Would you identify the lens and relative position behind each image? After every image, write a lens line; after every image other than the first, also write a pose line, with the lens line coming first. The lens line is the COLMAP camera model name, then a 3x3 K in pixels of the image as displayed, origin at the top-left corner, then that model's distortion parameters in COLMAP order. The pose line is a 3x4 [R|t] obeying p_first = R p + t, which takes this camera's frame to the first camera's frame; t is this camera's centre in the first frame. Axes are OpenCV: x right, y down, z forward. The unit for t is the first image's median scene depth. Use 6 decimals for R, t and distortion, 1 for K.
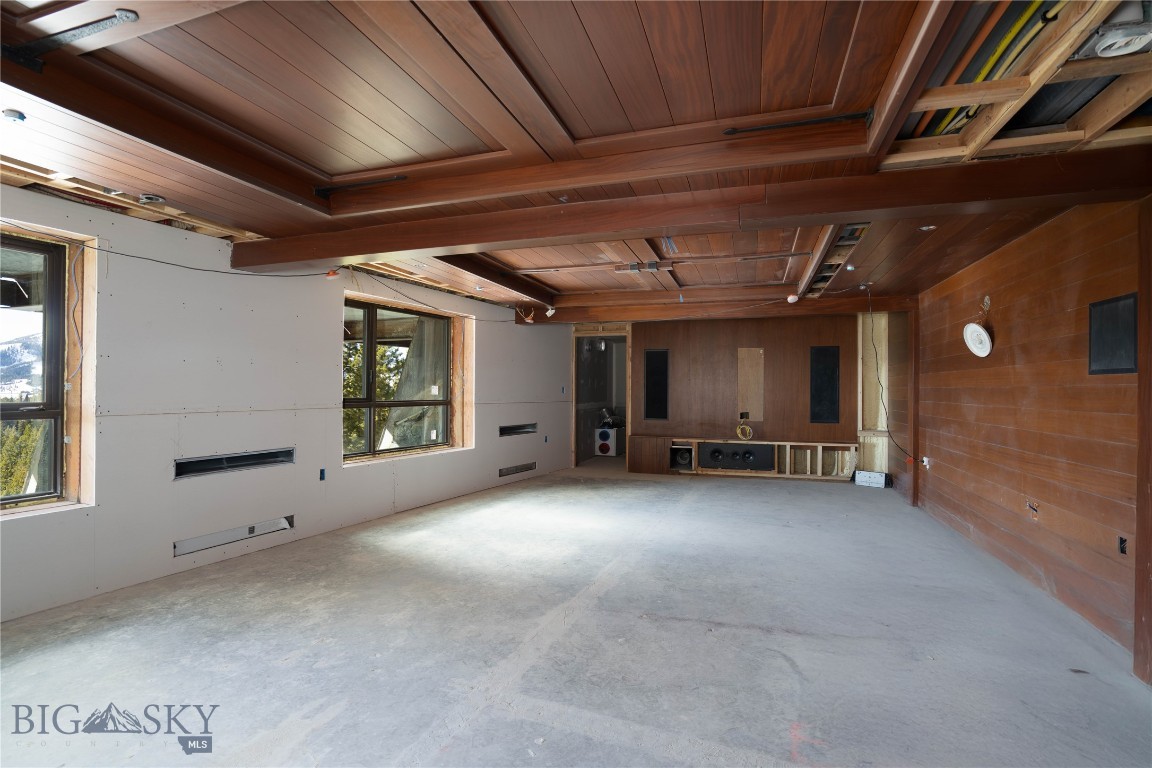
lens RADIAL K [[536.1, 0, 569.0], [0, 536.1, 382.3], [0, 0, 1]] dist [-0.042755, 0.007084]
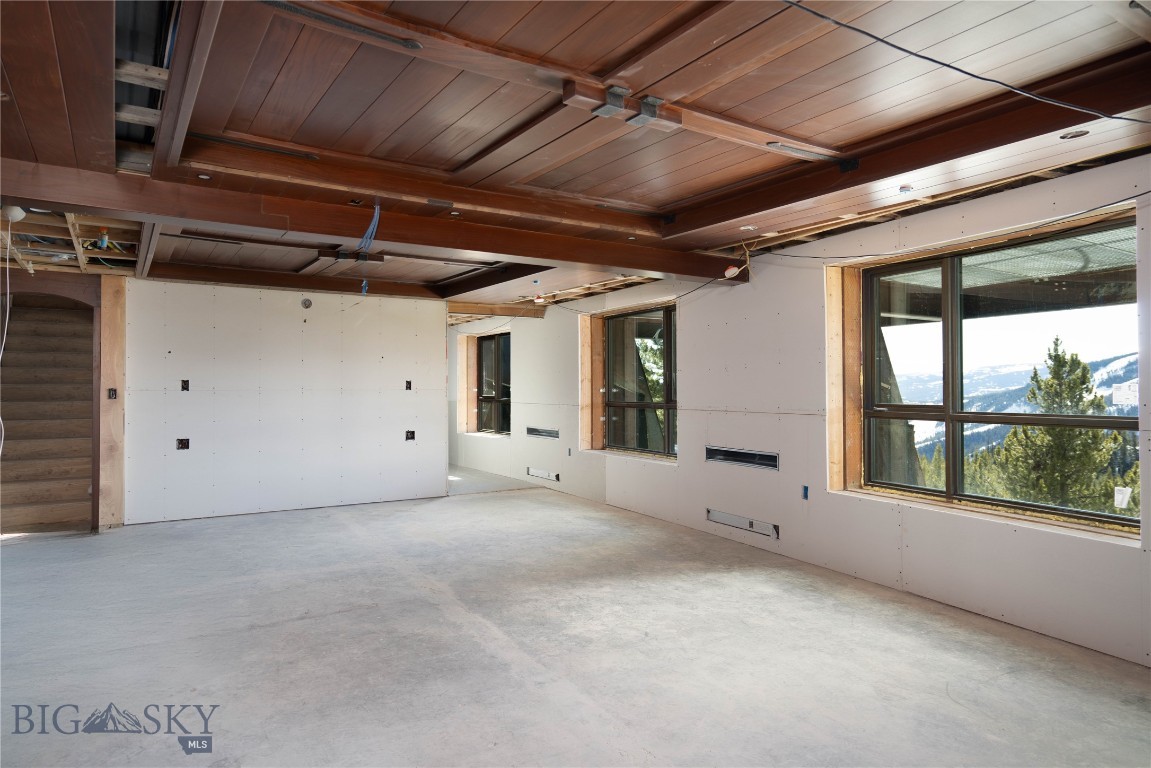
lens RADIAL K [[690.1, 0, 576.9], [0, 690.1, 382.2], [0, 0, 1]] dist [0.004698, 0.001577]
pose [[-0.603528, -0.012728, -0.797240, 0.817052], [0.009558, 0.999685, -0.023196, 0.025713], [0.797284, -0.021620, -0.603217, 1.765761]]
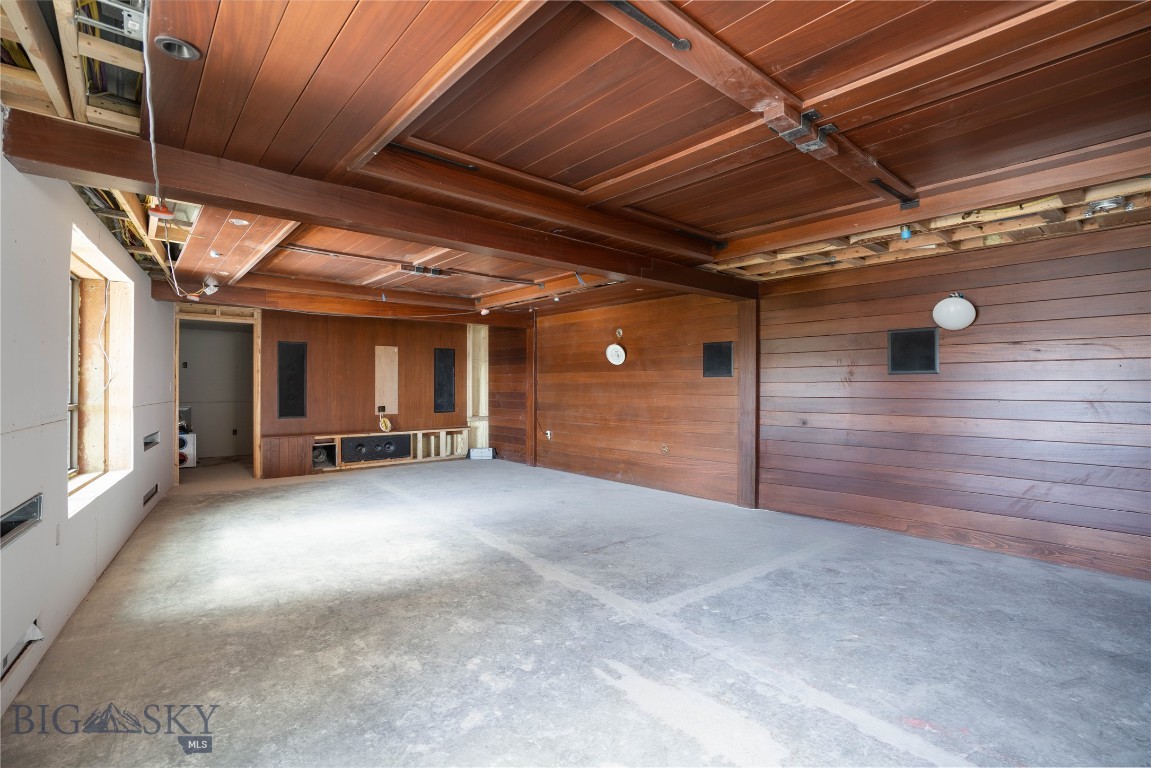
lens RADIAL K [[535.6, 0, 570.5], [0, 535.6, 384.8], [0, 0, 1]] dist [-0.042755, 0.007084]
pose [[0.501581, -0.004274, 0.865100, -0.861425], [-0.010121, 0.999890, 0.010808, -0.003948], [-0.865052, -0.014177, 0.501482, 0.291074]]
